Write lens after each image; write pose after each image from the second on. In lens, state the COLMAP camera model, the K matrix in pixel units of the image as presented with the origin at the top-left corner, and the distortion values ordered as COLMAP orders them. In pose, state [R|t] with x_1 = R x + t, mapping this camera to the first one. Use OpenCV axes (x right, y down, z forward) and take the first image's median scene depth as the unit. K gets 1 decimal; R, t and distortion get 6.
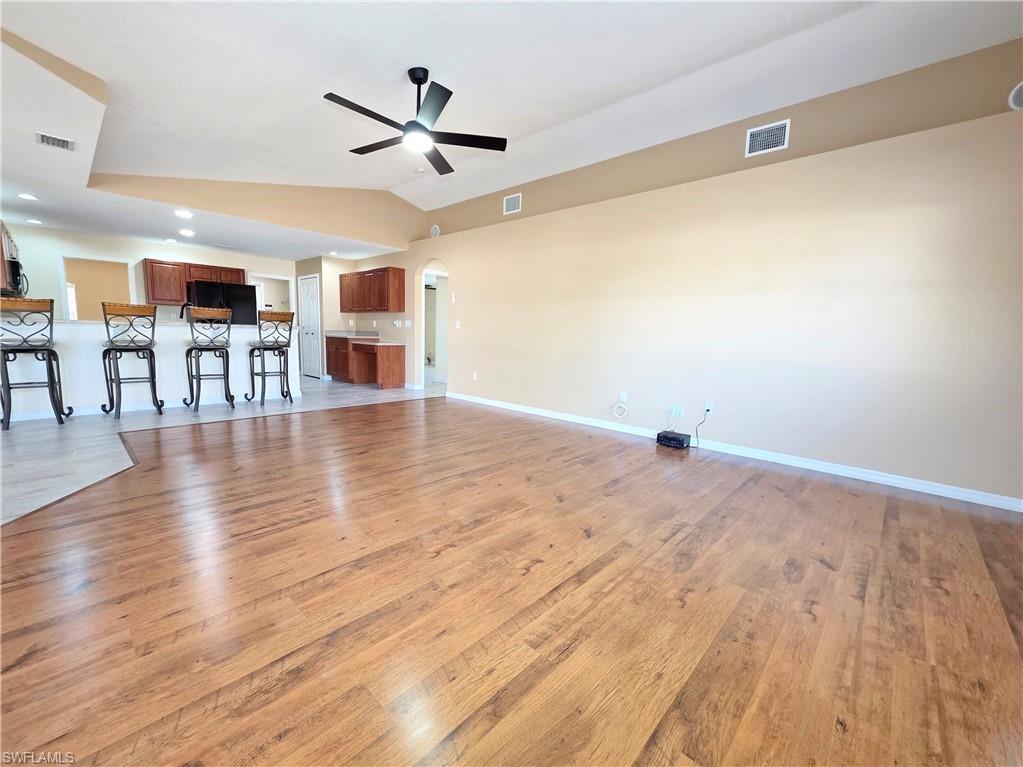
lens RADIAL K [[419.1, 0, 513.4], [0, 419.1, 384.4], [0, 0, 1]] dist [0.001406, 0.000776]
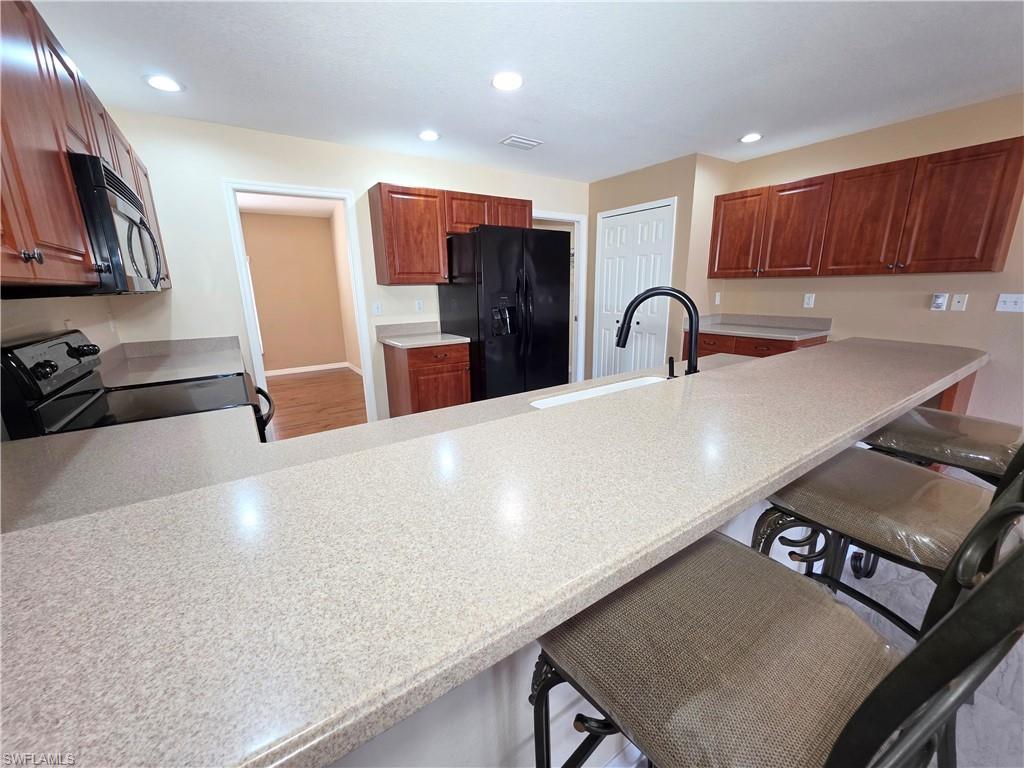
lens RADIAL K [[405.8, 0, 515.4], [0, 405.8, 384.6], [0, 0, 1]] dist [0.001089, 0.000854]
pose [[0.974732, 0.007094, -0.223265, -0.935575], [0.018782, 0.993353, 0.113562, -0.191644], [0.222586, -0.114886, 0.968120, 0.857927]]
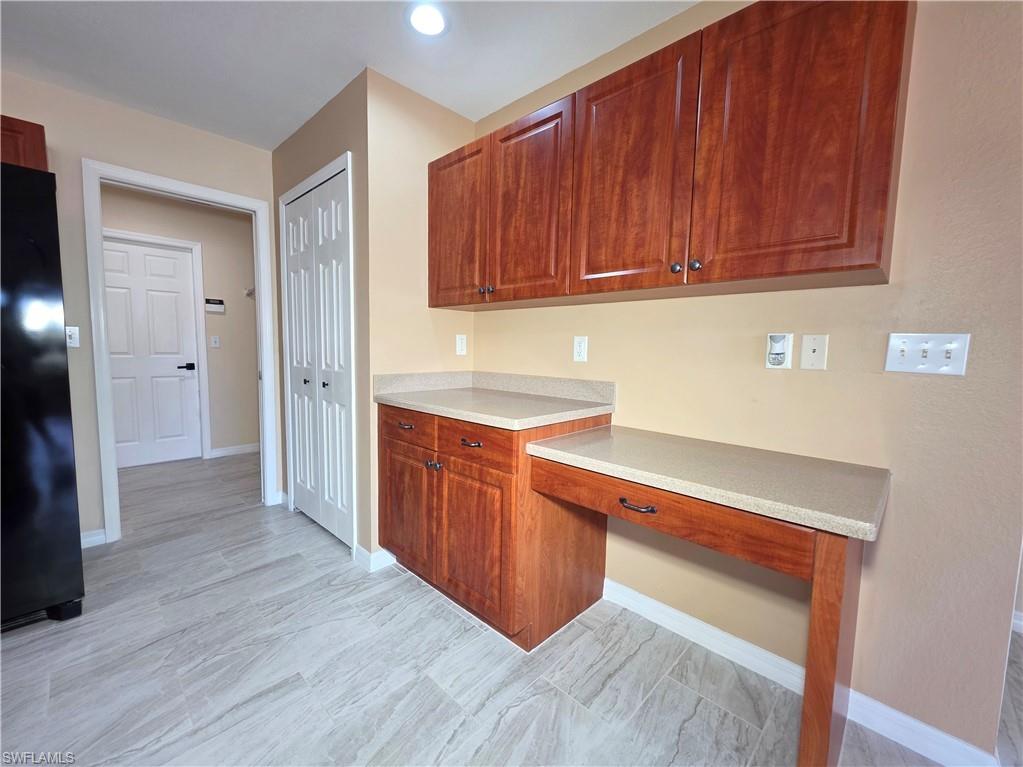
lens RADIAL K [[419.1, 0, 513.4], [0, 419.1, 384.4], [0, 0, 1]] dist [0.001406, 0.000776]
pose [[0.999694, -0.005390, -0.024133, -0.629391], [0.004466, 0.999261, -0.038175, -0.199992], [0.024321, 0.038056, 0.998980, 1.311618]]
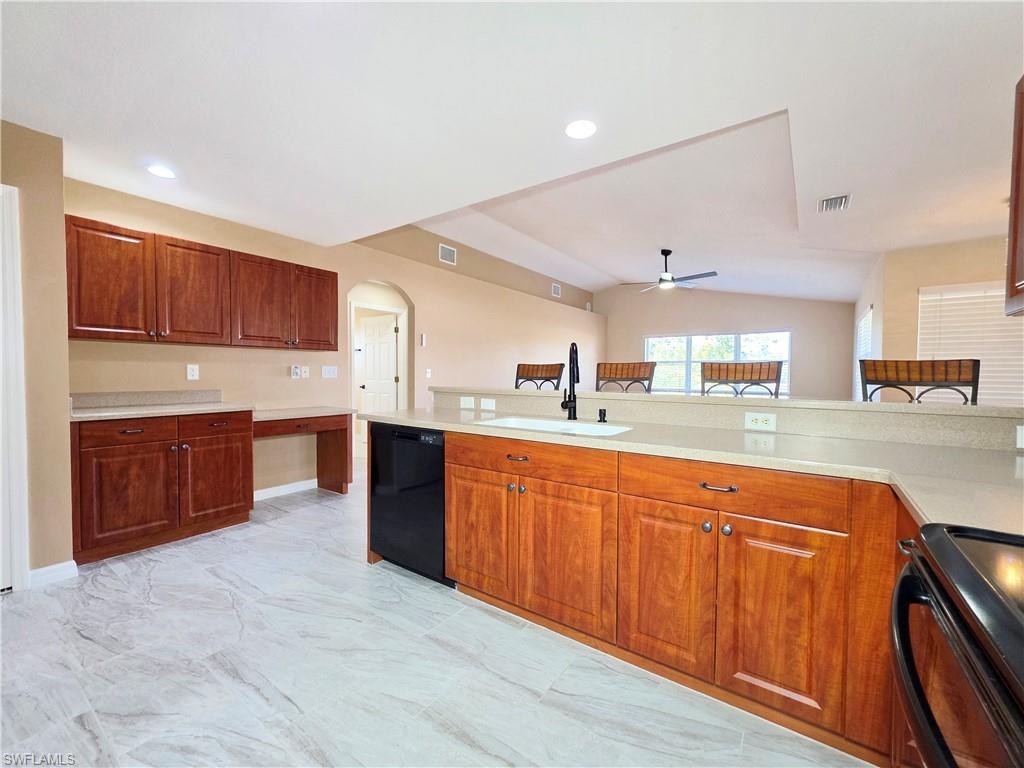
lens RADIAL K [[419.5, 0, 513.9], [0, 419.5, 384.9], [0, 0, 1]] dist [0.001406, 0.000776]
pose [[-0.127448, -0.053048, 0.990426, -1.343795], [0.117707, 0.990703, 0.068209, -0.214371], [-0.984836, 0.125273, -0.120019, 1.284581]]
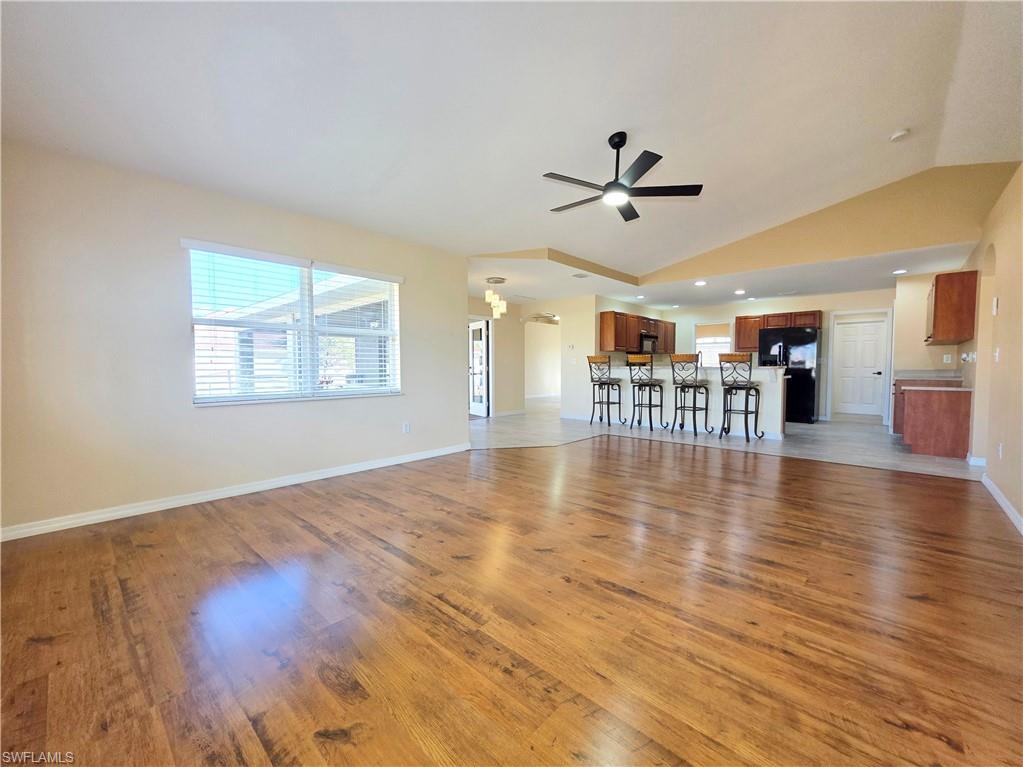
lens RADIAL K [[419.1, 0, 513.4], [0, 419.1, 384.4], [0, 0, 1]] dist [0.001406, 0.000776]
pose [[0.003476, 0.015154, -0.999879, 0.581849], [-0.121380, 0.992498, 0.014621, -0.048182], [0.992600, 0.121315, 0.005289, 0.515434]]
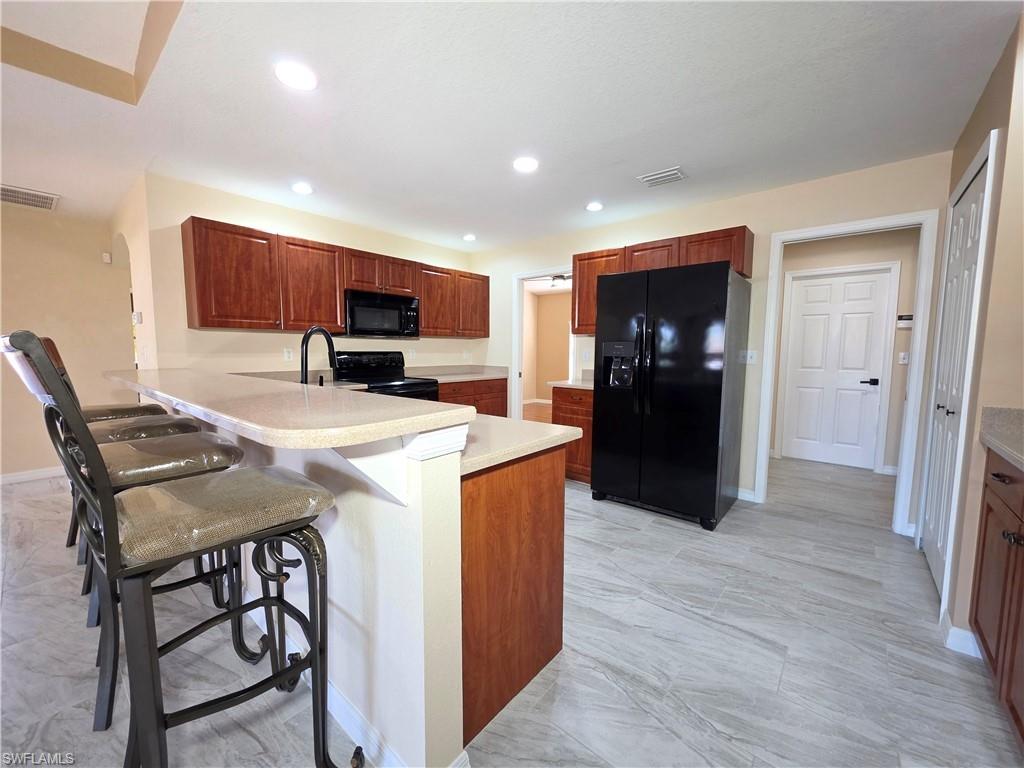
lens RADIAL K [[405.8, 0, 515.4], [0, 405.8, 384.6], [0, 0, 1]] dist [0.001089, 0.000854]
pose [[0.050667, 0.059822, -0.996922, -0.471660], [-0.132258, 0.989815, 0.052674, -0.211530], [0.989920, 0.129182, 0.058063, 1.343806]]
